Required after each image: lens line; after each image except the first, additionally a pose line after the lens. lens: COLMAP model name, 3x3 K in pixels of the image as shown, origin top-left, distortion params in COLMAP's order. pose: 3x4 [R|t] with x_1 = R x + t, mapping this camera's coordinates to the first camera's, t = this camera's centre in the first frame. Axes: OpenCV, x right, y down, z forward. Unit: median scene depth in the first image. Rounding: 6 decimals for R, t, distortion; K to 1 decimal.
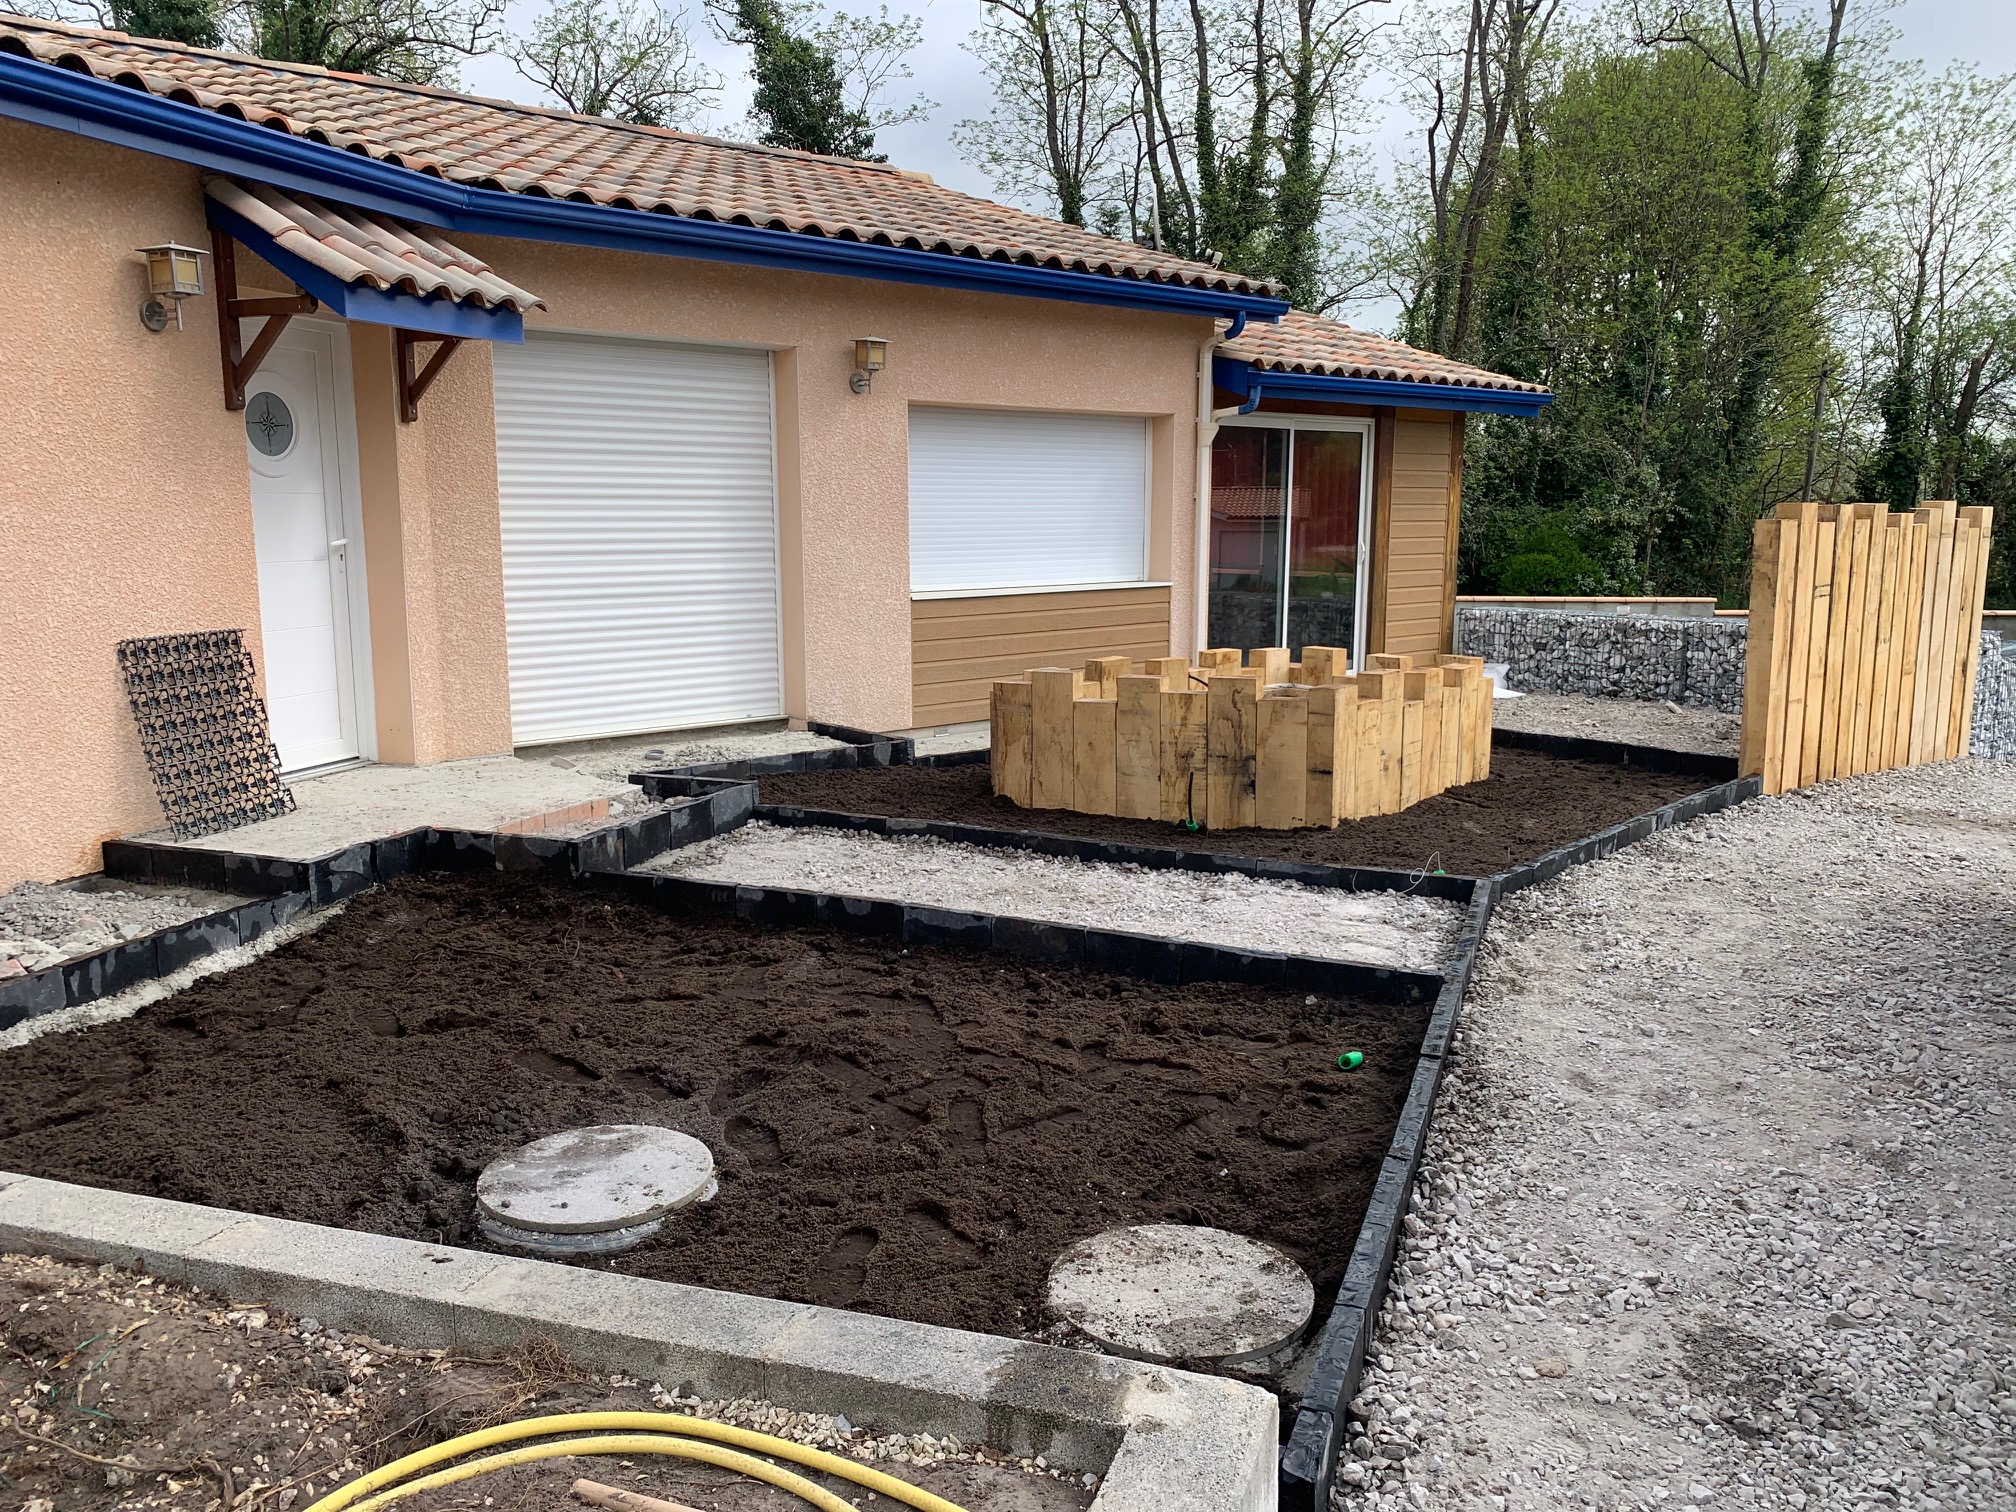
lens RADIAL K [[1540.2, 0, 1008.0], [0, 1540.2, 756.0], [0, 0, 1]] dist [0.025880, -0.008116]
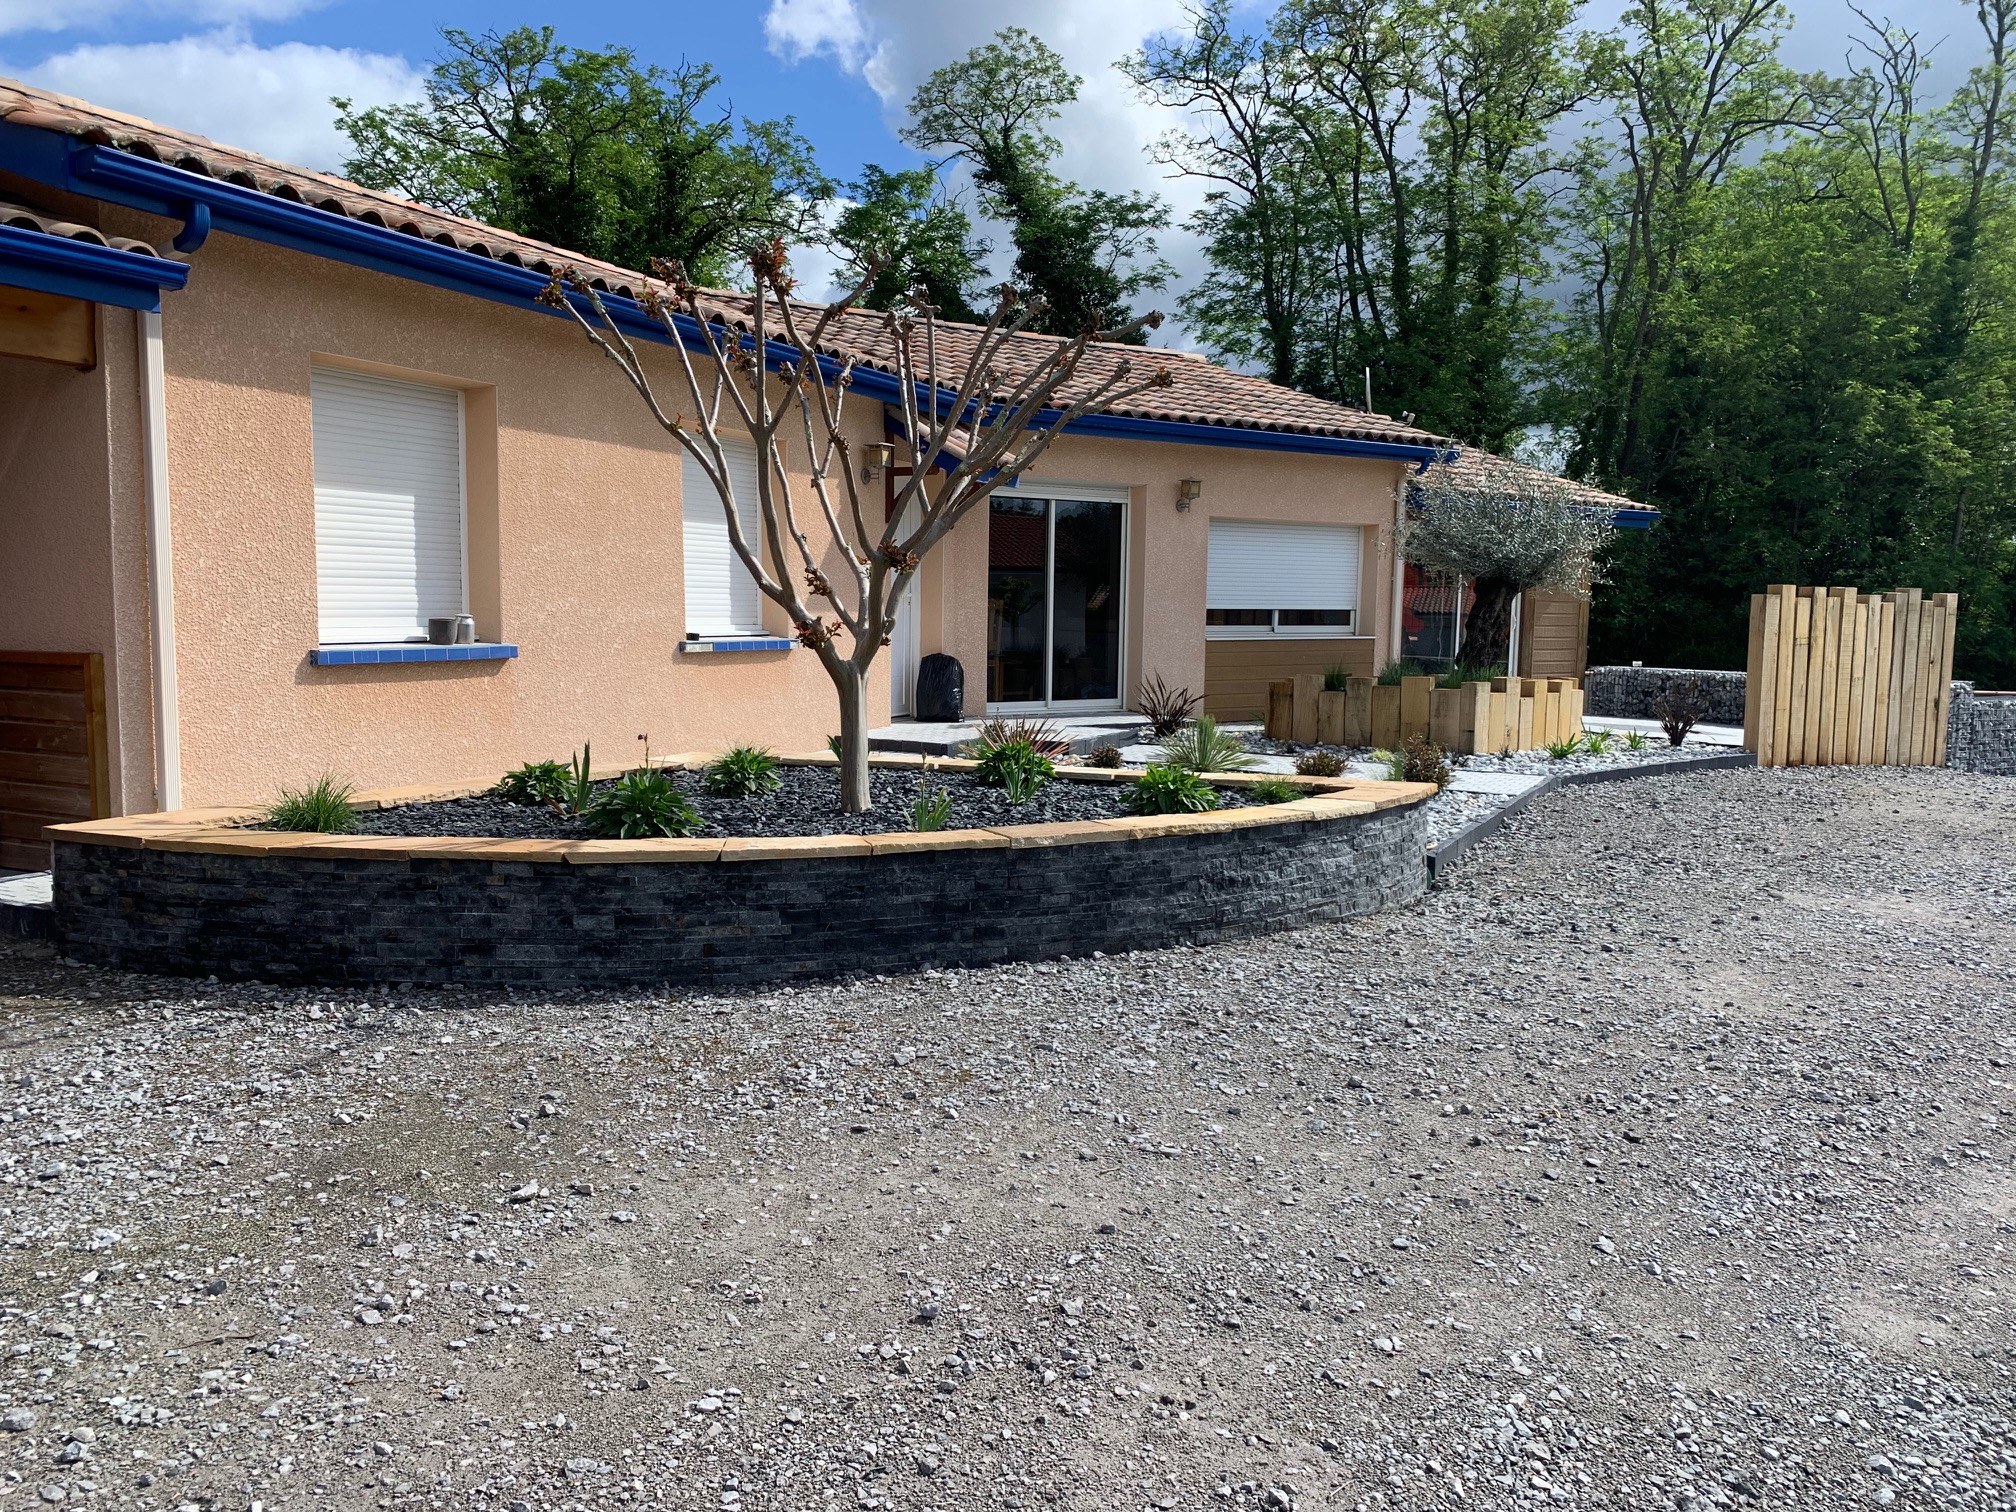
lens RADIAL K [[1497.4, 0, 1001.2], [0, 1497.4, 734.9], [0, 0, 1]] dist [0.002028, 0.002638]
pose [[0.991444, 0.026475, -0.127818, -0.065339], [-0.035877, 0.996772, -0.071821, 0.100099], [0.125504, 0.075793, 0.989194, -0.472527]]
